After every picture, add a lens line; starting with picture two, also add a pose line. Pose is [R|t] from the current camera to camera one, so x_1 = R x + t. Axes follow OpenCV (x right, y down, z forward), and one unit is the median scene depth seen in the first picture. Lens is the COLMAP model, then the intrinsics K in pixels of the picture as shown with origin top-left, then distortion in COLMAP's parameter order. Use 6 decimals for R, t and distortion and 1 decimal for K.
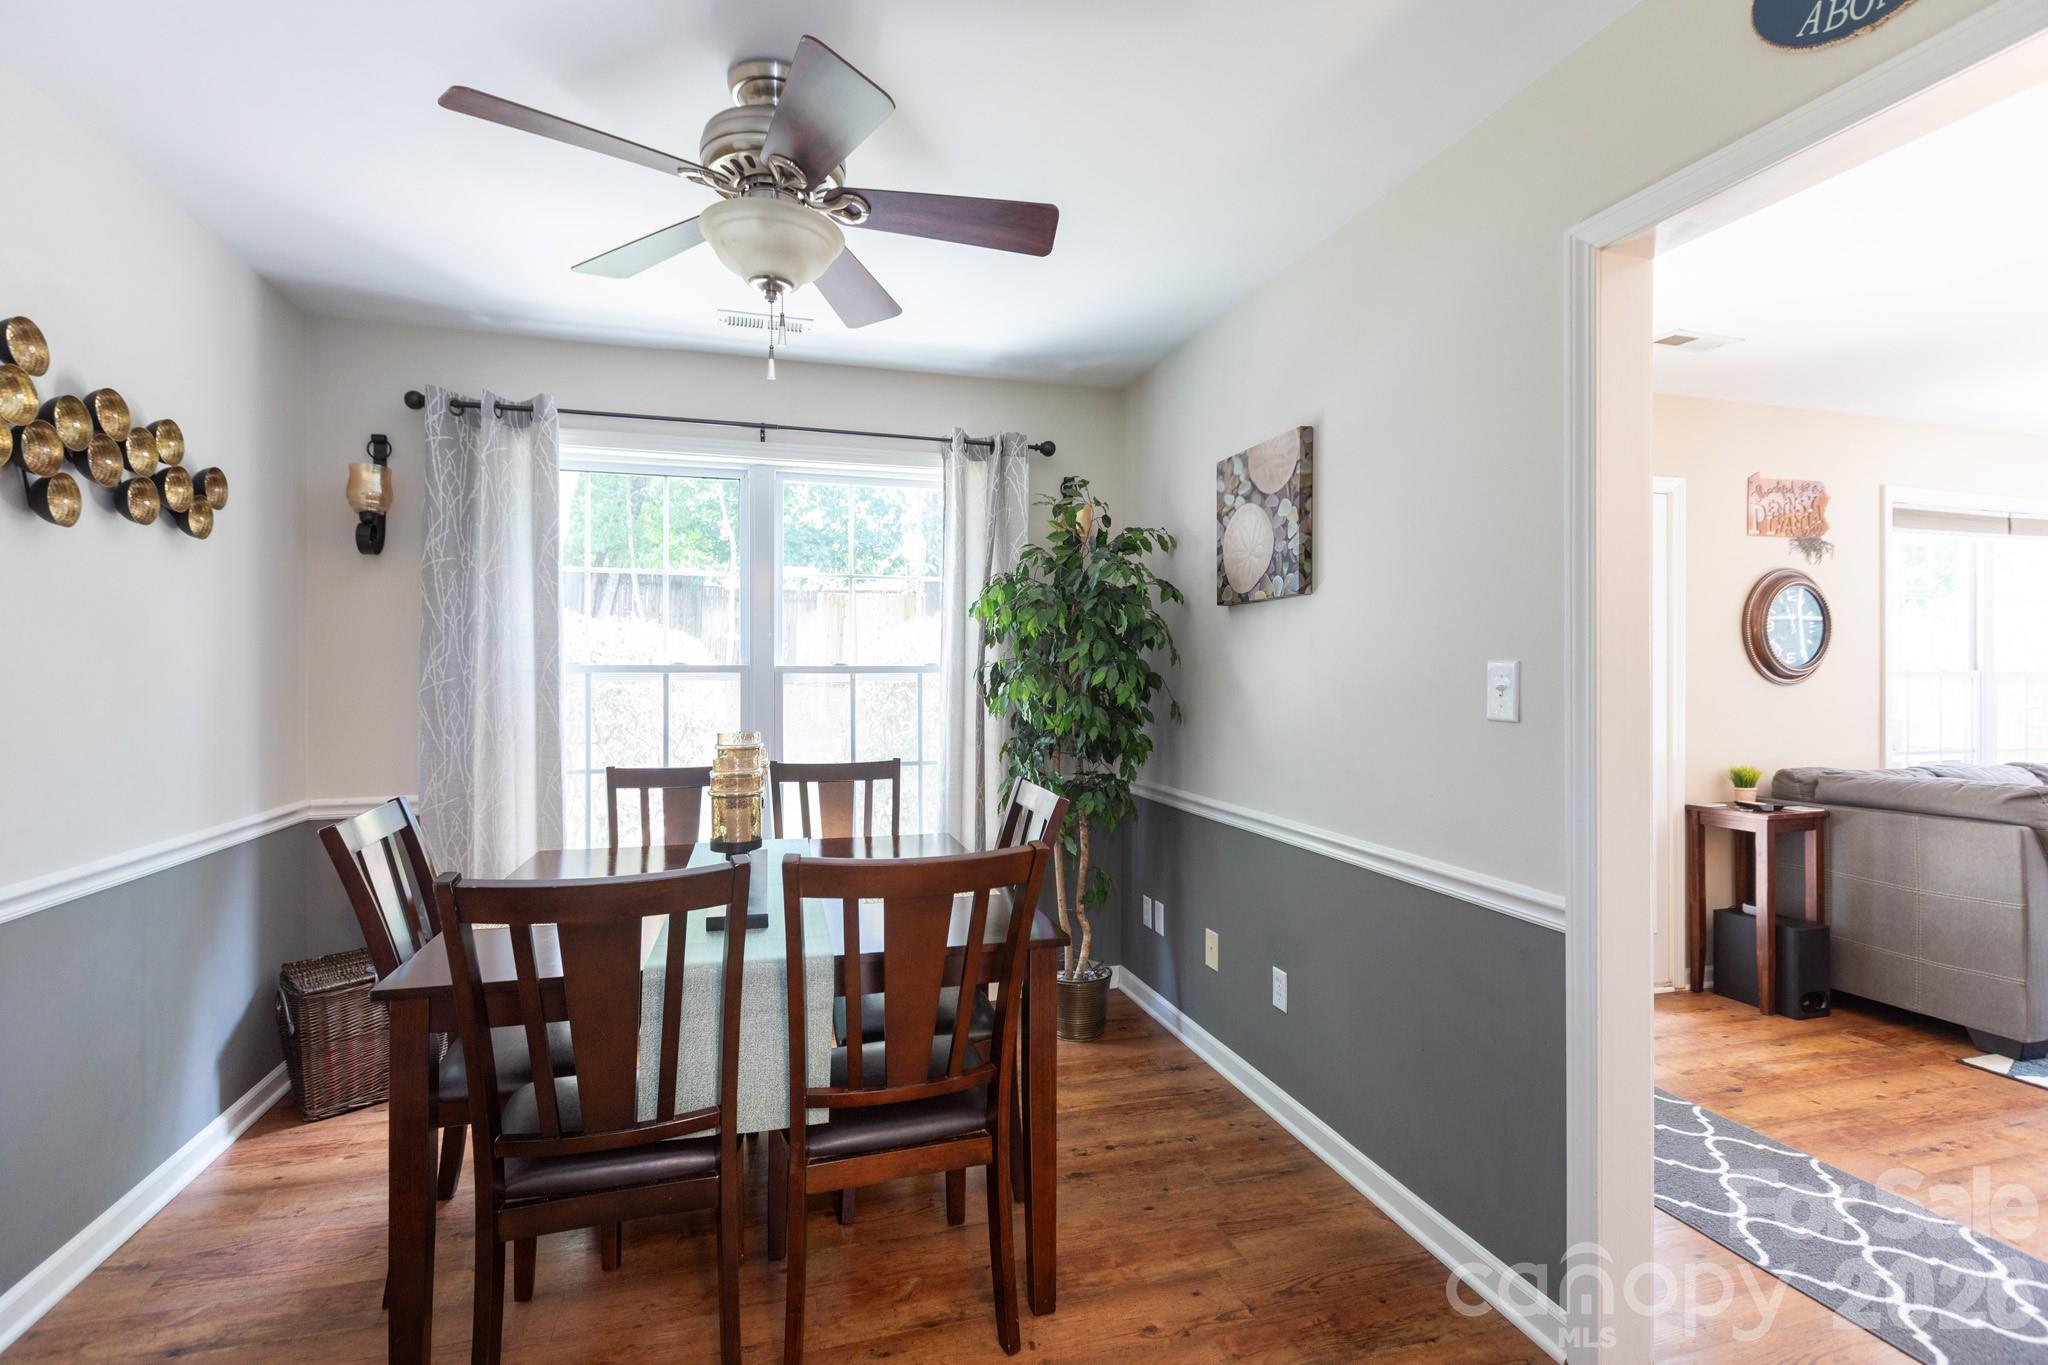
lens RADIAL K [[913.6, 0, 1021.1], [0, 913.6, 673.0], [0, 0, 1]] dist [0.000485, 0.000048]
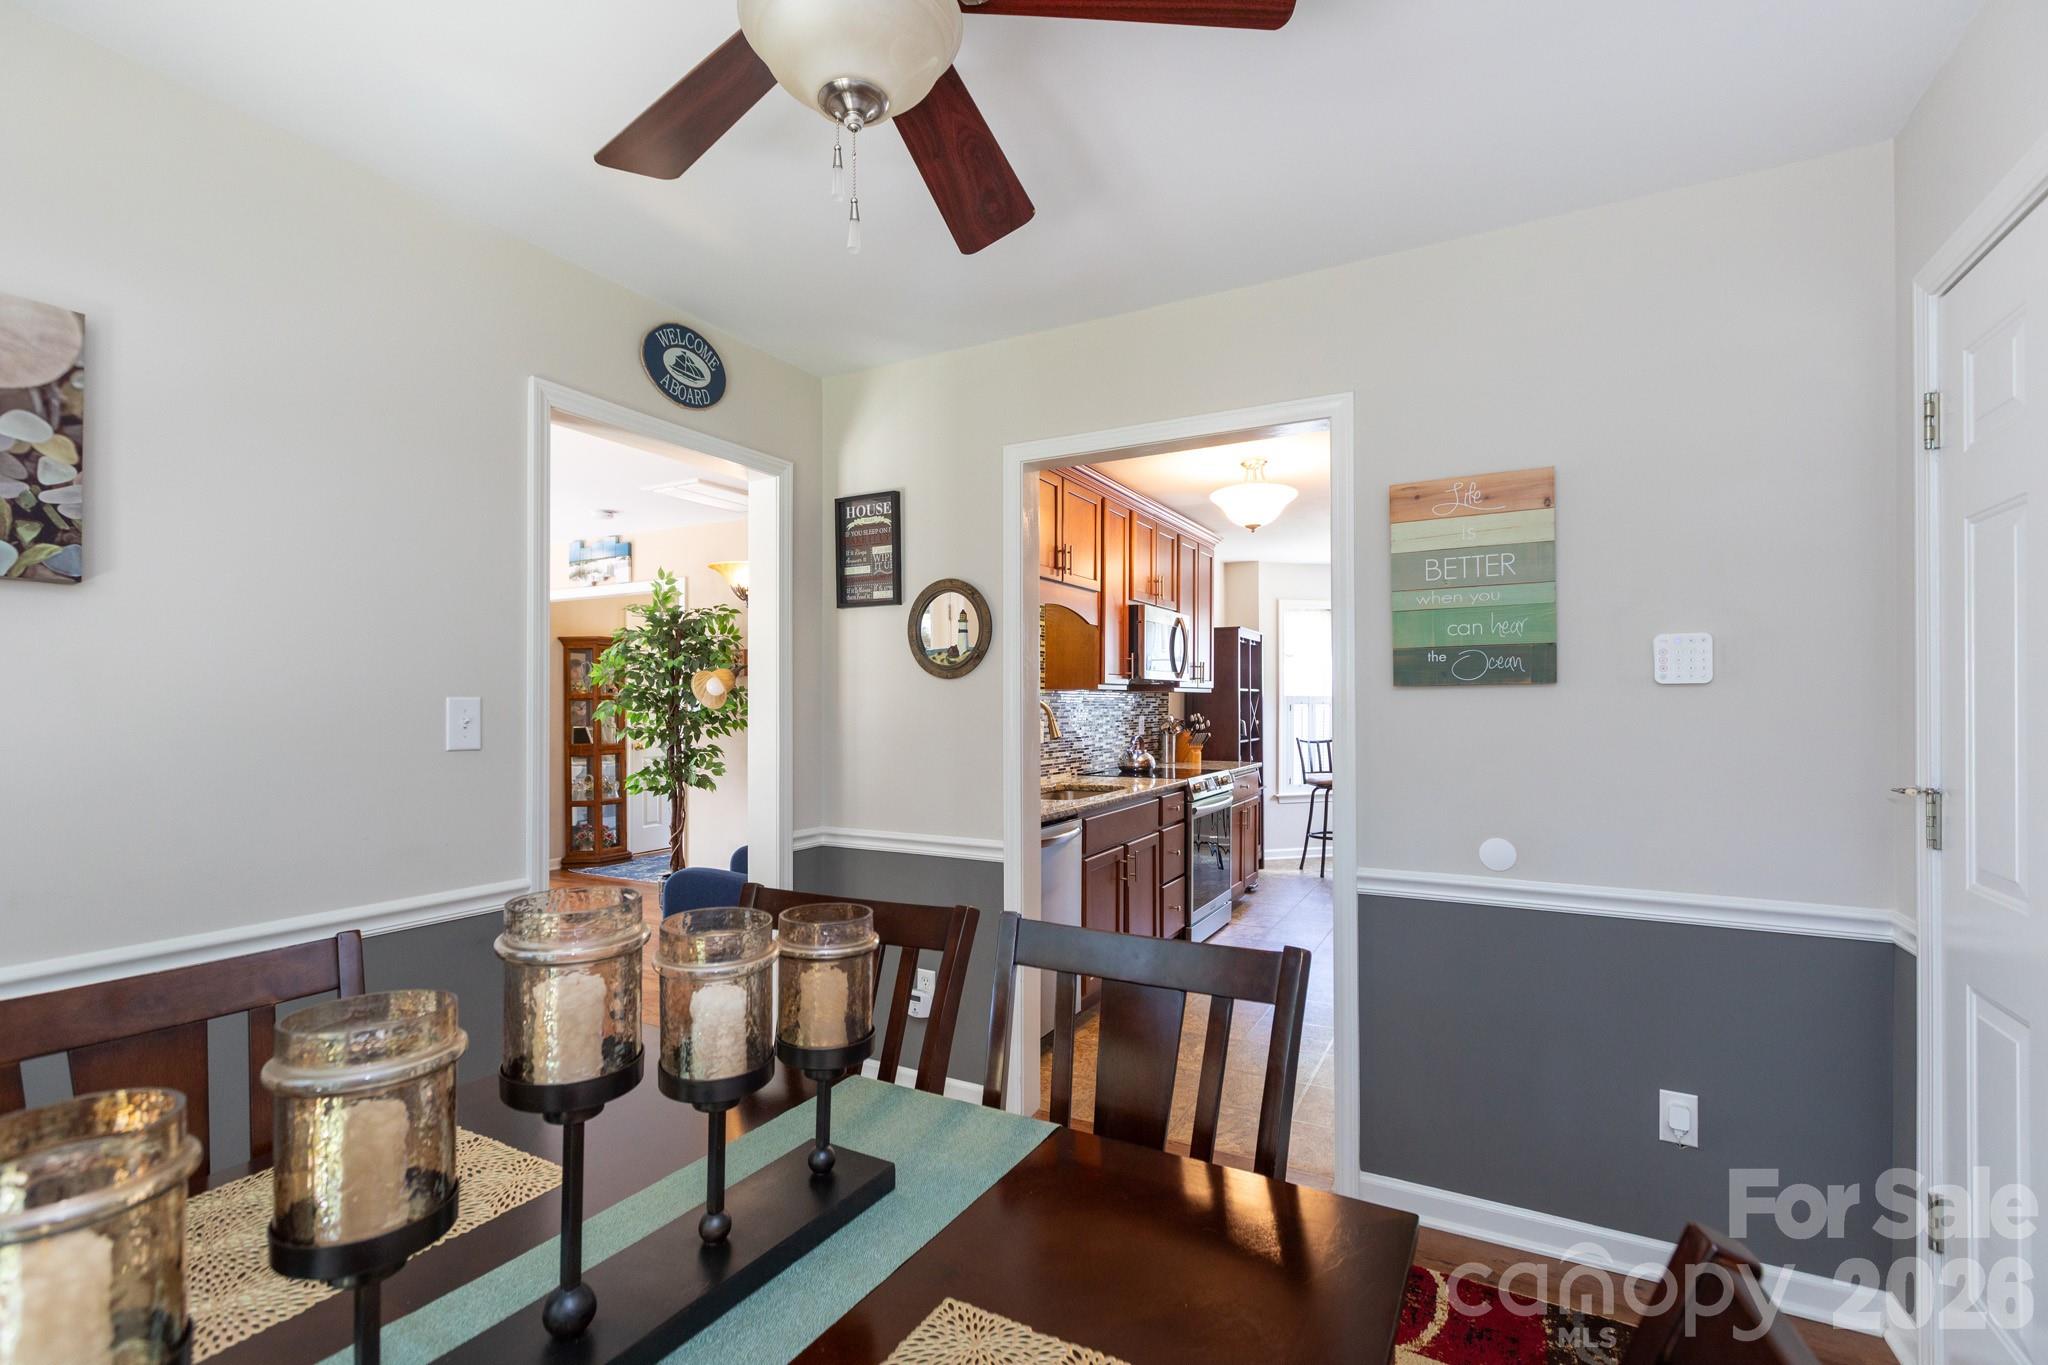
lens RADIAL K [[913.6, 0, 1021.4], [0, 913.6, 695.6], [0, 0, 1]] dist [0.000485, 0.000048]
pose [[-0.699296, 0.003896, 0.714822, -0.476203], [-0.002629, 0.999964, -0.008021, -0.006135], [-0.714828, -0.007488, -0.699261, 0.798967]]
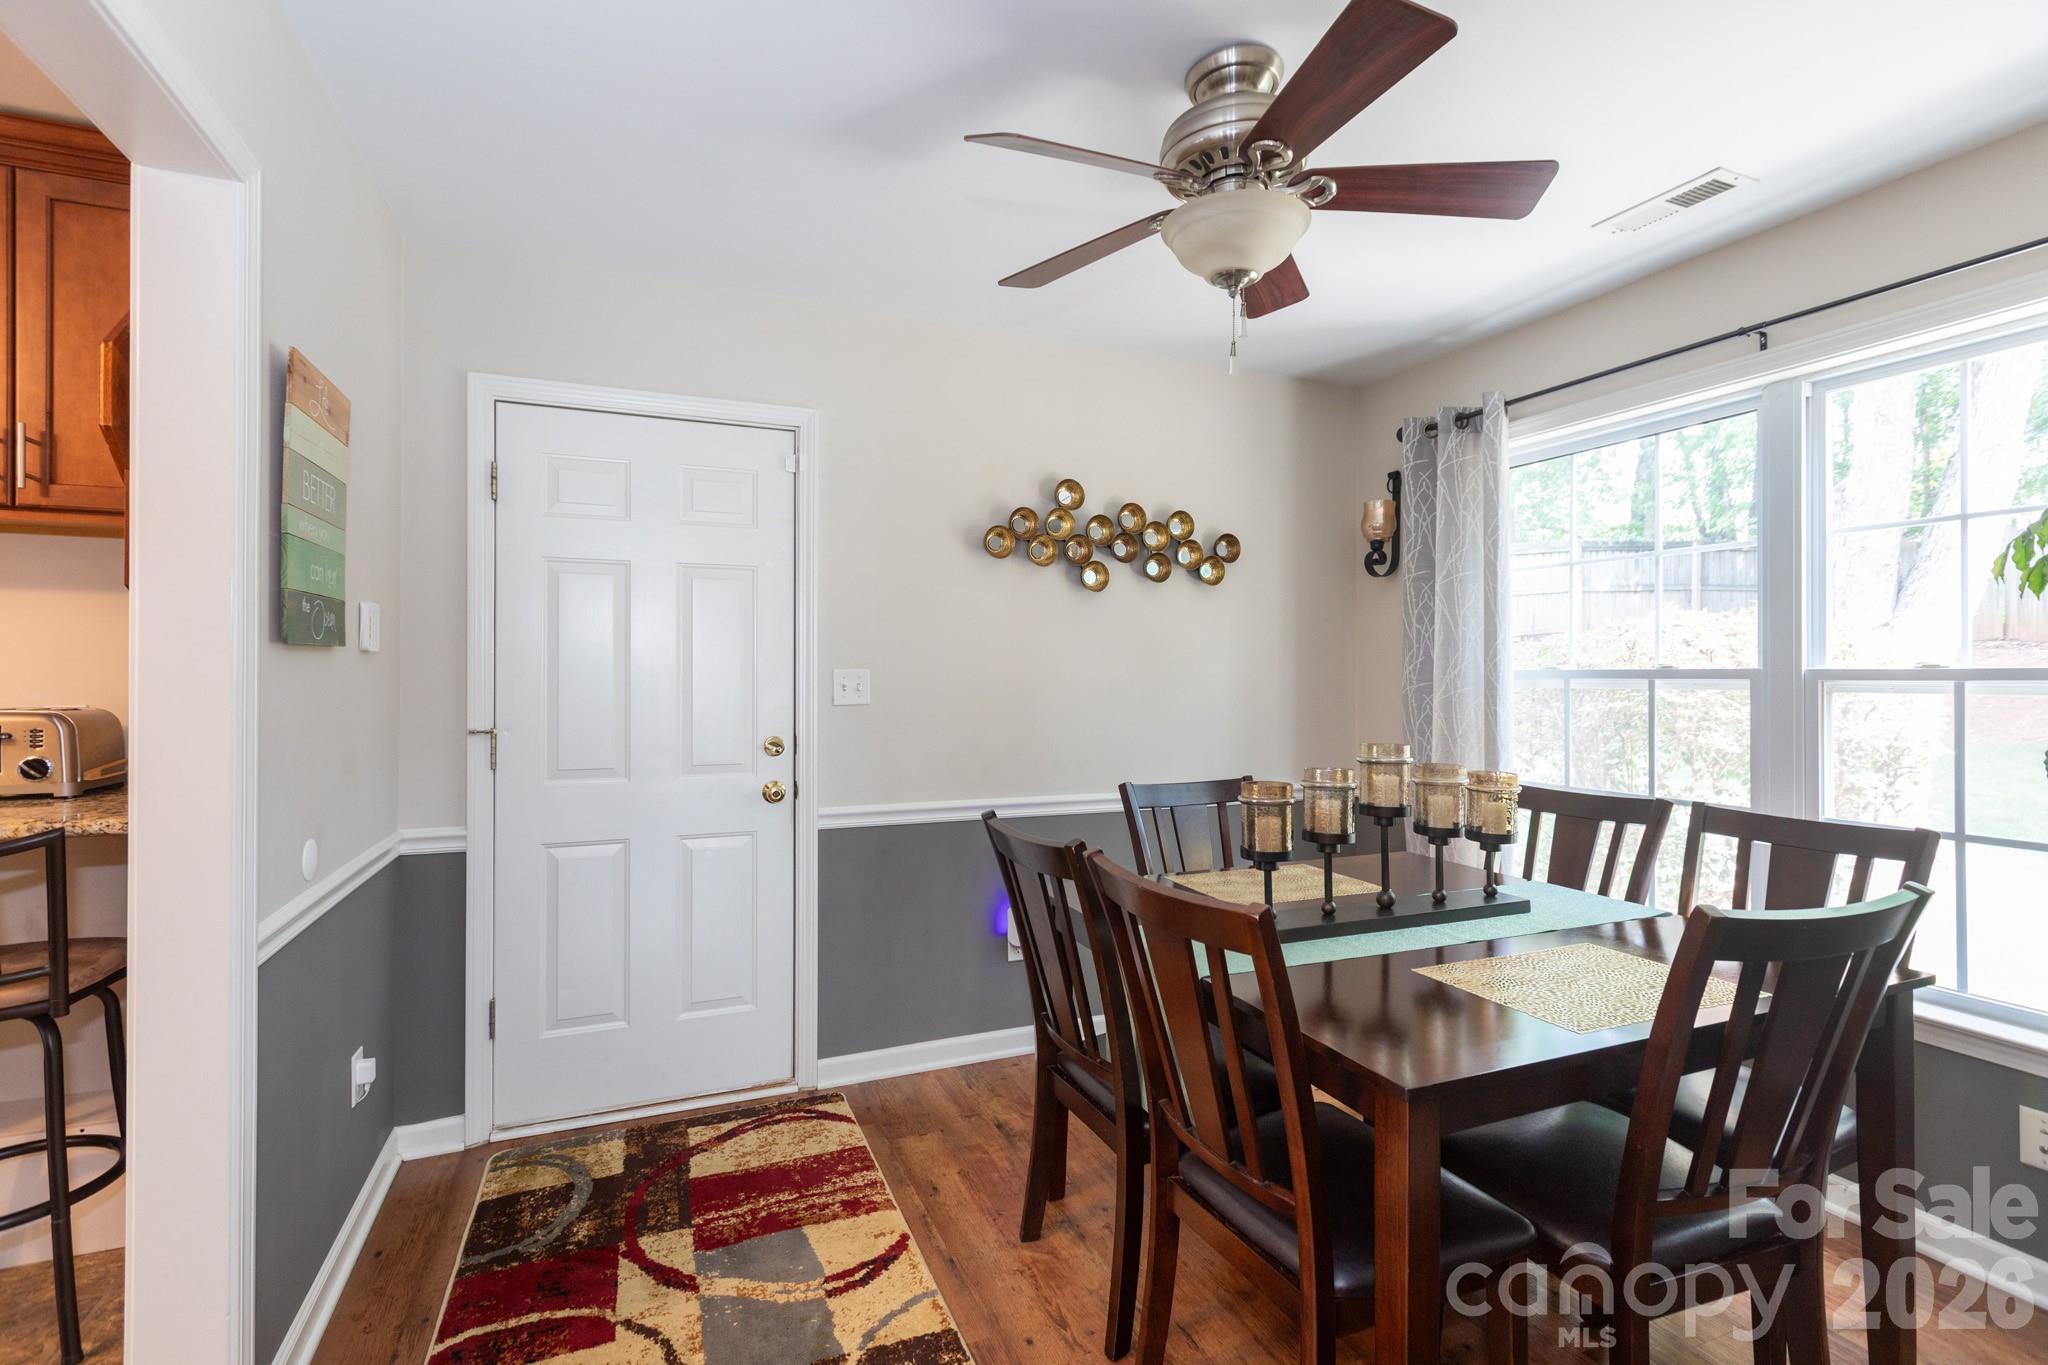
lens RADIAL K [[913.6, 0, 1016.4], [0, 913.6, 668.3], [0, 0, 1]] dist [0.000485, 0.000048]
pose [[0.116459, -0.004929, -0.993183, 0.393548], [-0.001705, 0.999985, -0.005162, -0.004913], [0.993194, 0.002294, 0.116449, 0.395700]]
